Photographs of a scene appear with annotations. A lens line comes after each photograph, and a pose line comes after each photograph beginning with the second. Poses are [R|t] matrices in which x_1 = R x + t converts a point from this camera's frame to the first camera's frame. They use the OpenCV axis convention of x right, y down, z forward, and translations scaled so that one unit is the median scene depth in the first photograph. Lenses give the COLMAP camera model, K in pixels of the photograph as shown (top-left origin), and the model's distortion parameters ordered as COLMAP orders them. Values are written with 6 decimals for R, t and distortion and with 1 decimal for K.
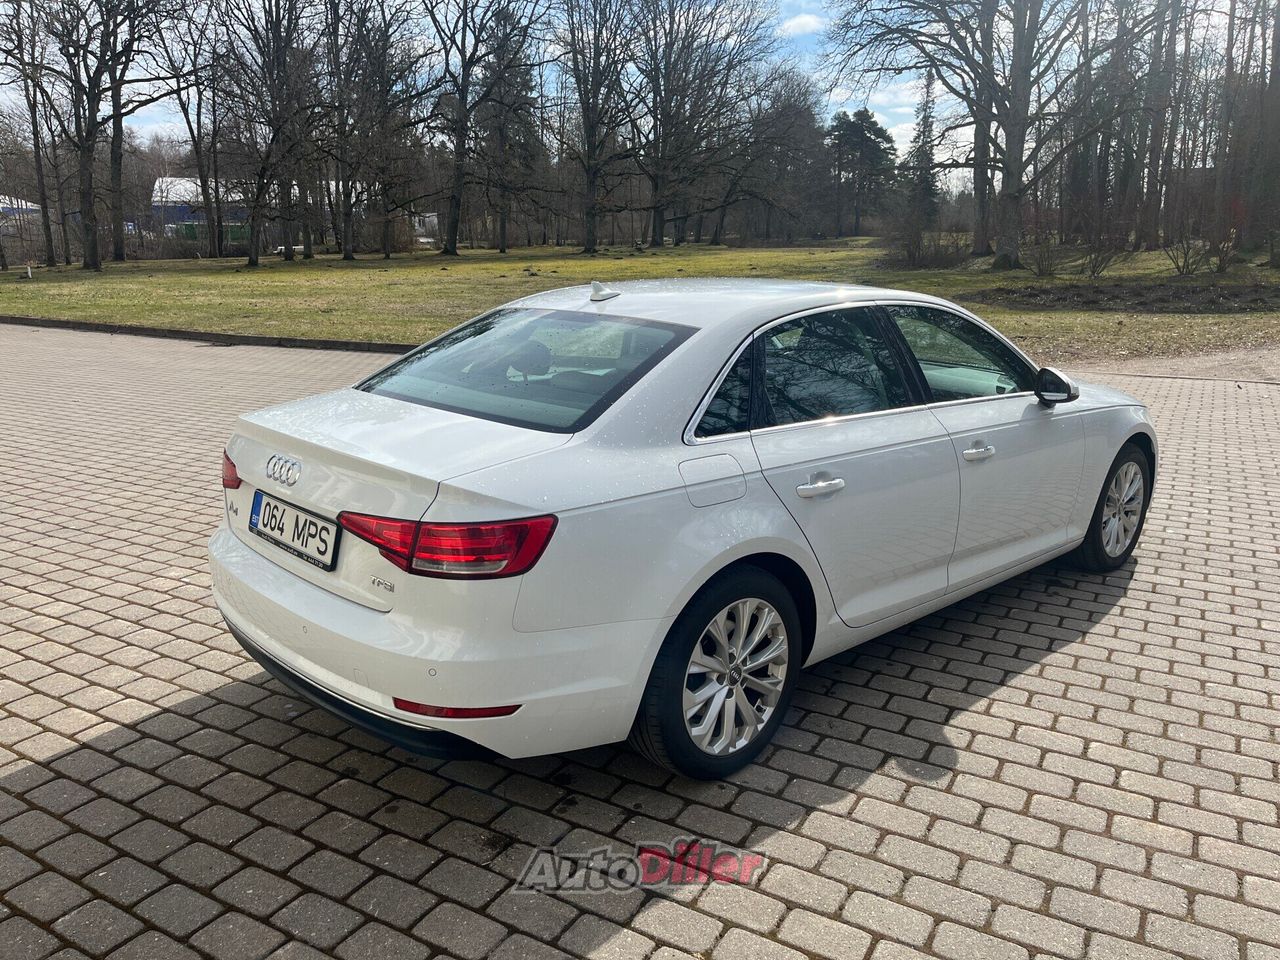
lens RADIAL K [[970.0, 0, 634.1], [0, 970.0, 483.3], [0, 0, 1]] dist [0.057596, -0.076010]
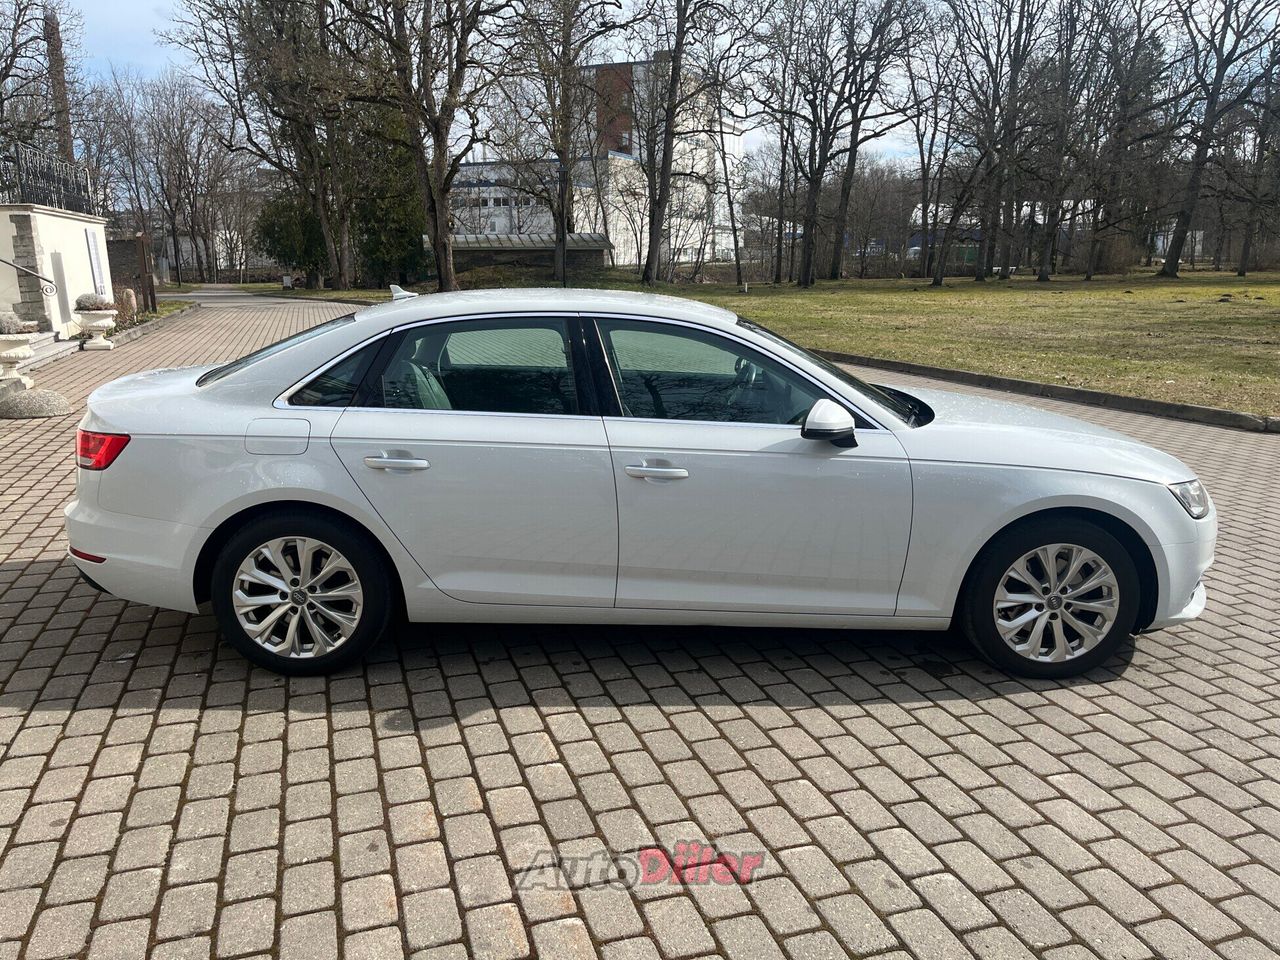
lens RADIAL K [[970.0, 0, 635.4], [0, 970.0, 476.5], [0, 0, 1]] dist [0.057596, -0.076010]
pose [[0.751224, 0.152518, -0.642184, 0.922534], [-0.169856, 0.984840, 0.035202, -0.055063], [0.637817, 0.082634, 0.765742, 0.230374]]
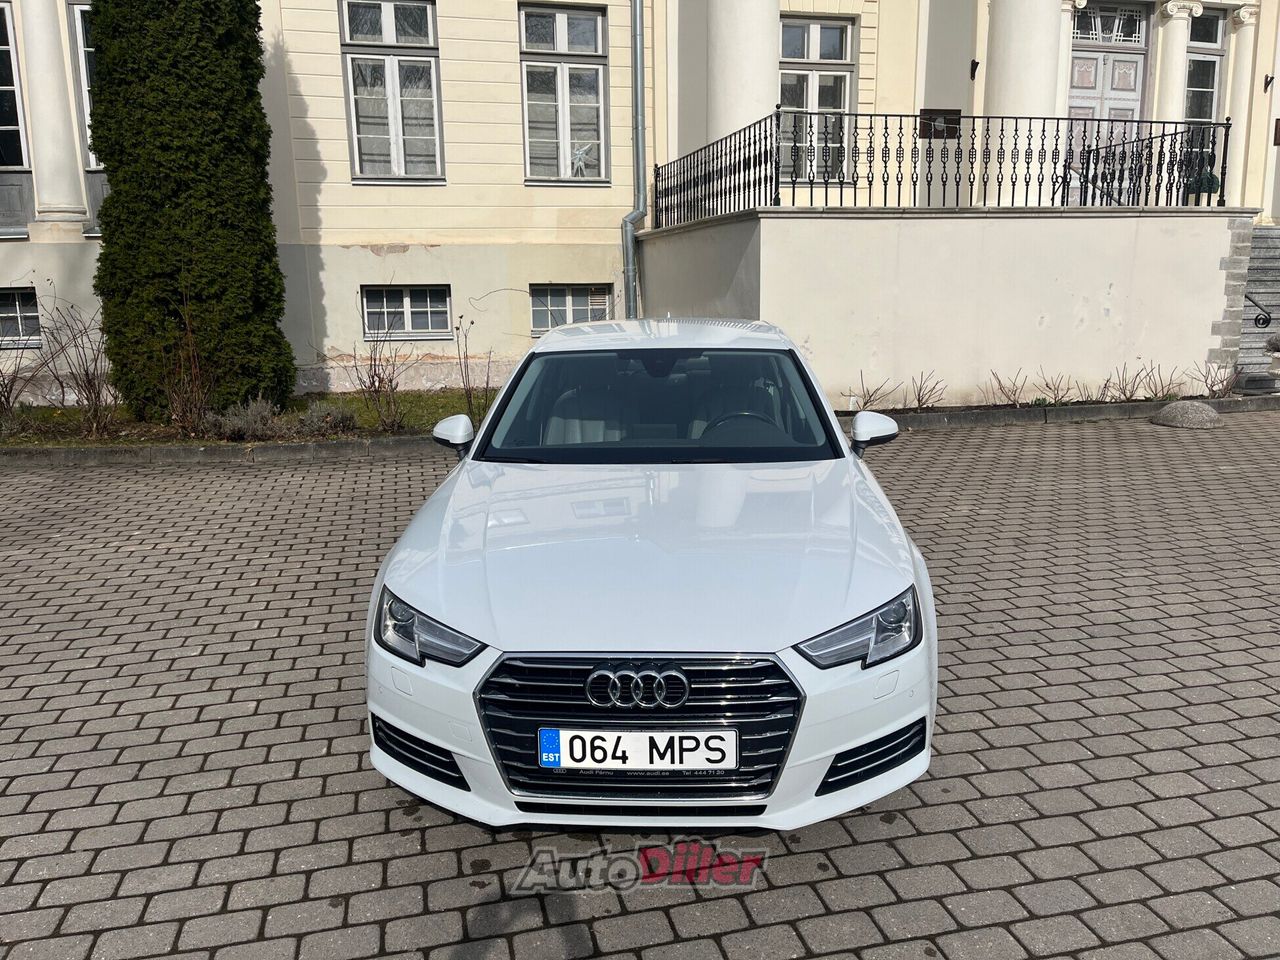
lens RADIAL K [[970.0, 0, 633.2], [0, 970.0, 498.5], [0, 0, 1]] dist [0.057596, -0.076010]
pose [[-0.726528, 0.165460, -0.666918, 1.063192], [-0.153128, 0.907182, 0.391883, -0.504998], [0.669857, 0.386838, -0.633757, 1.930725]]
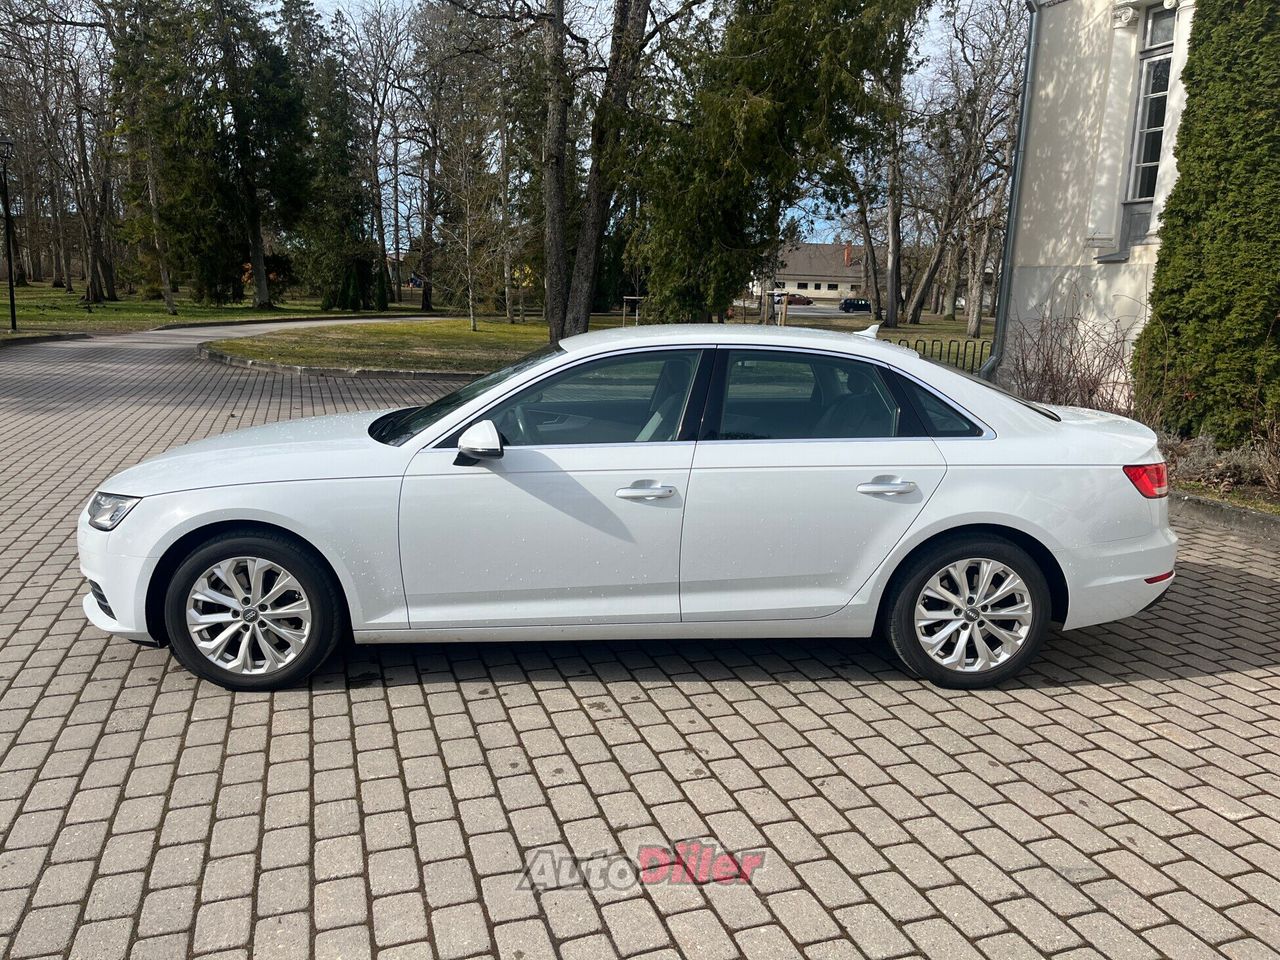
lens RADIAL K [[970.0, 0, 645.4], [0, 970.0, 485.8], [0, 0, 1]] dist [0.057596, -0.076010]
pose [[-0.756374, -0.144688, 0.637937, -0.613357], [0.137129, 0.918490, 0.370907, -0.490199], [-0.639604, 0.368024, -0.674881, 1.958107]]
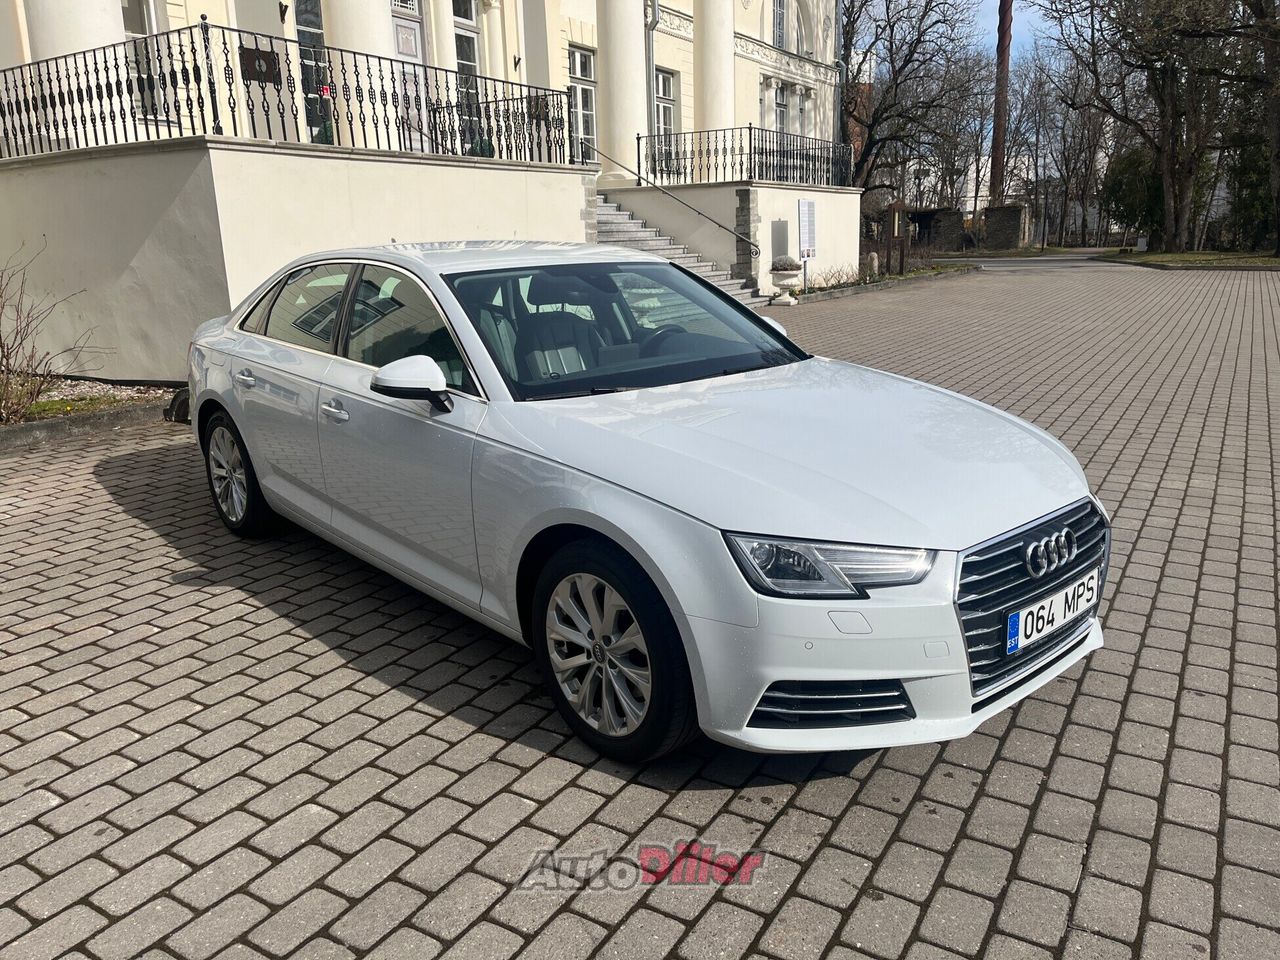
lens RADIAL K [[970.0, 0, 642.5], [0, 970.0, 492.8], [0, 0, 1]] dist [0.057596, -0.076010]
pose [[-0.018317, 0.264552, -0.964197, 1.301654], [-0.225246, 0.938477, 0.261774, -0.280694], [0.974130, 0.221977, 0.042400, 1.236986]]
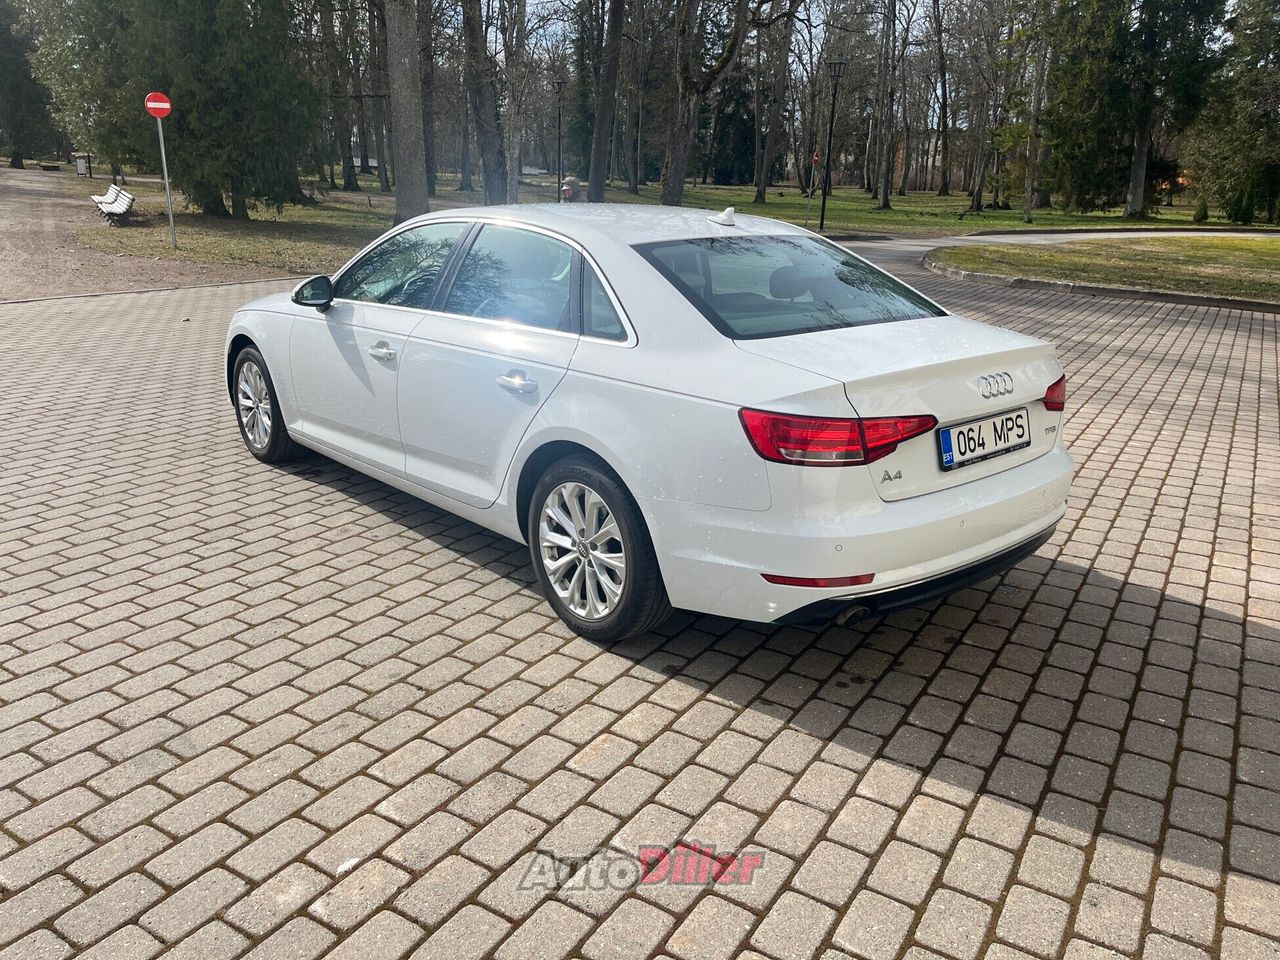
lens RADIAL K [[970.0, 0, 631.3], [0, 970.0, 480.2], [0, 0, 1]] dist [0.057596, -0.076010]
pose [[0.033159, -0.293738, 0.955311, -1.050513], [0.220815, 0.934369, 0.279634, -0.225608], [-0.974752, 0.201674, 0.095845, 0.946560]]
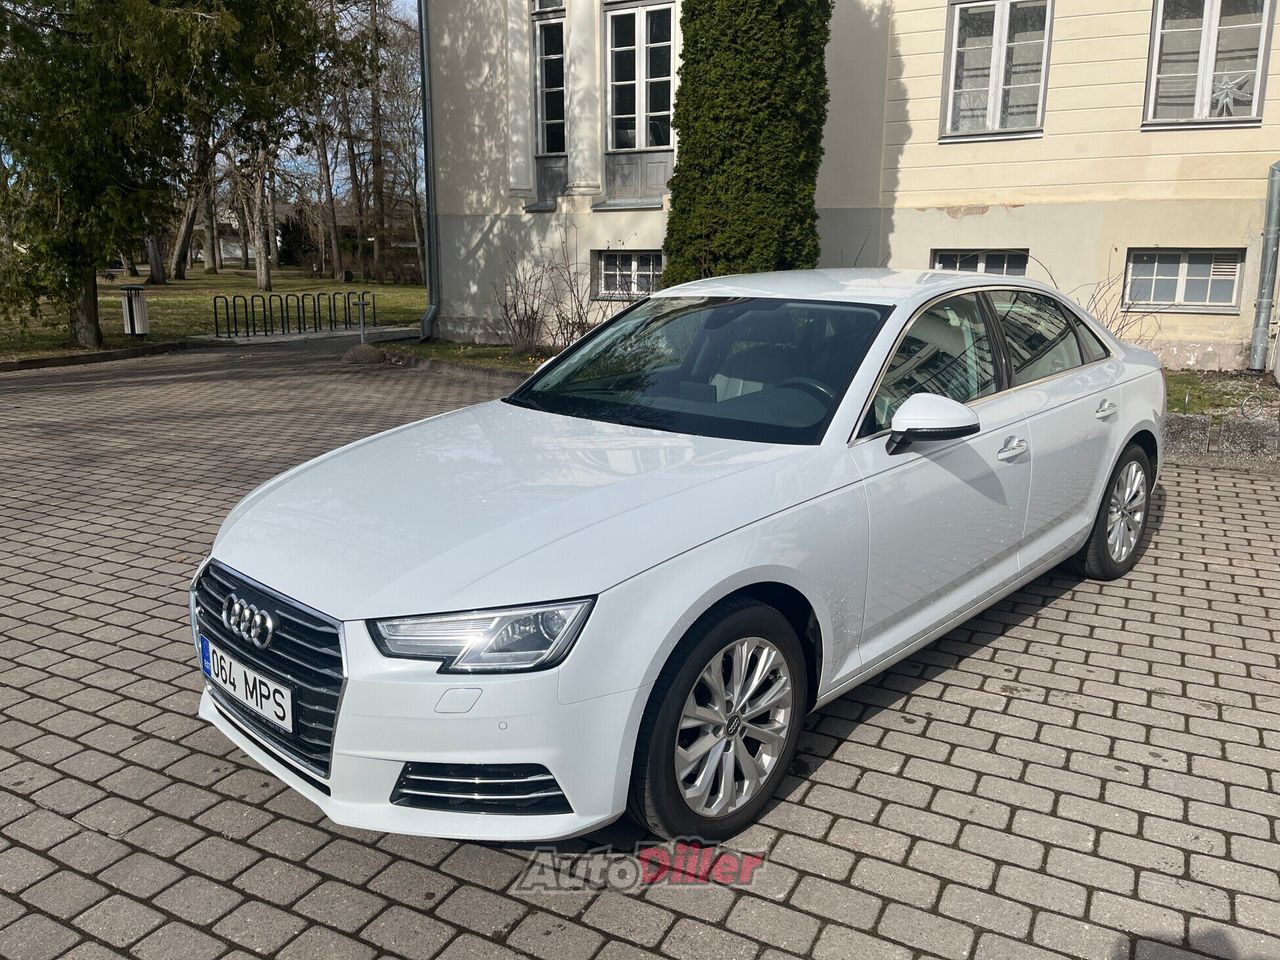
lens RADIAL K [[970.0, 0, 634.9], [0, 970.0, 484.8], [0, 0, 1]] dist [0.057596, -0.076010]
pose [[-0.999402, 0.012080, -0.032410, 0.398395], [-0.004258, 0.886931, 0.461882, -0.508086], [0.034325, 0.461743, -0.886349, 2.106033]]
